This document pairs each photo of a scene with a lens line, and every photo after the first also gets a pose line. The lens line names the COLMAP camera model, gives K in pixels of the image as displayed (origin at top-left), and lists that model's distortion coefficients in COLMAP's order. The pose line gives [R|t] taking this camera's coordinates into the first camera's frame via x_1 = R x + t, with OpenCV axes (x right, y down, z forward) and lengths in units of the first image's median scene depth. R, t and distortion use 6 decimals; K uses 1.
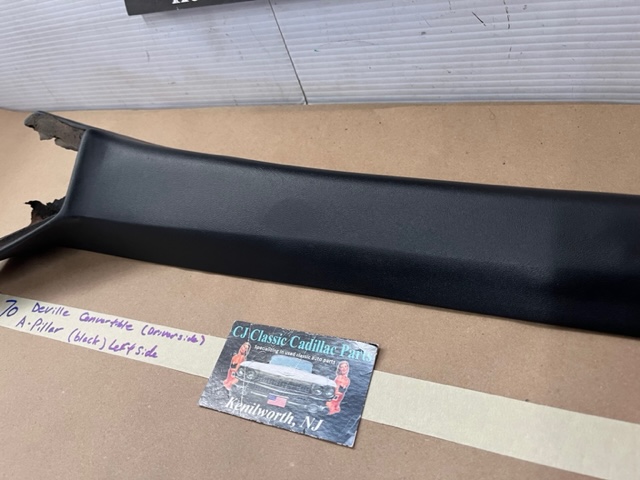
lens RADIAL K [[486.8, 0, 317.1], [0, 486.8, 237.5], [0, 0, 1]] dist [0.029822, -0.073774]
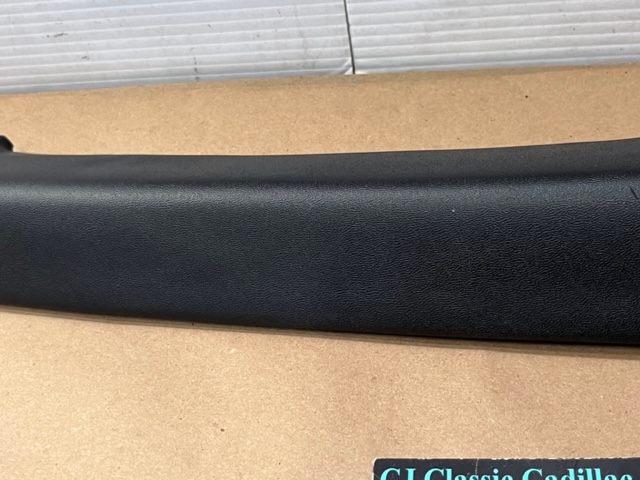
lens RADIAL K [[968.5, 0, 320.0], [0, 968.5, 240.0], [0, 0, 1]] dist [0.154576, -0.649431]
pose [[0.963311, -0.023872, 0.267325, -0.398497], [0.080457, 0.975914, -0.202779, 0.129520], [-0.256045, 0.216847, 0.942029, 0.079069]]
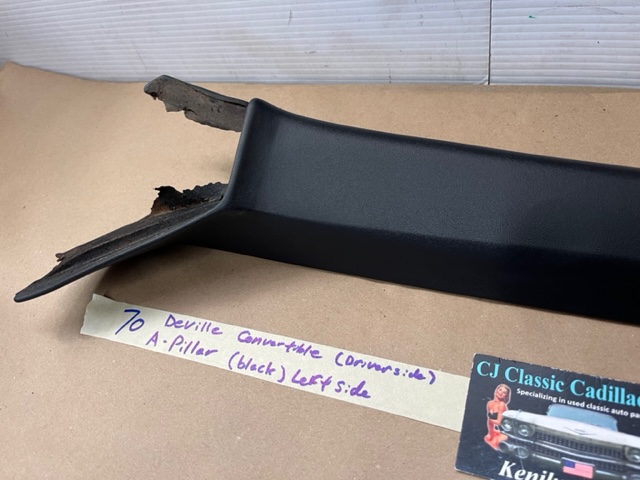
lens RADIAL K [[492.3, 0, 319.8], [0, 492.3, 237.6], [0, 0, 1]] dist [0.035549, -0.080793]
pose [[0.998471, 0.040260, 0.037867, -0.388278], [-0.040374, 0.999182, 0.002273, -0.003707], [-0.037745, -0.003798, 0.999280, 0.198594]]
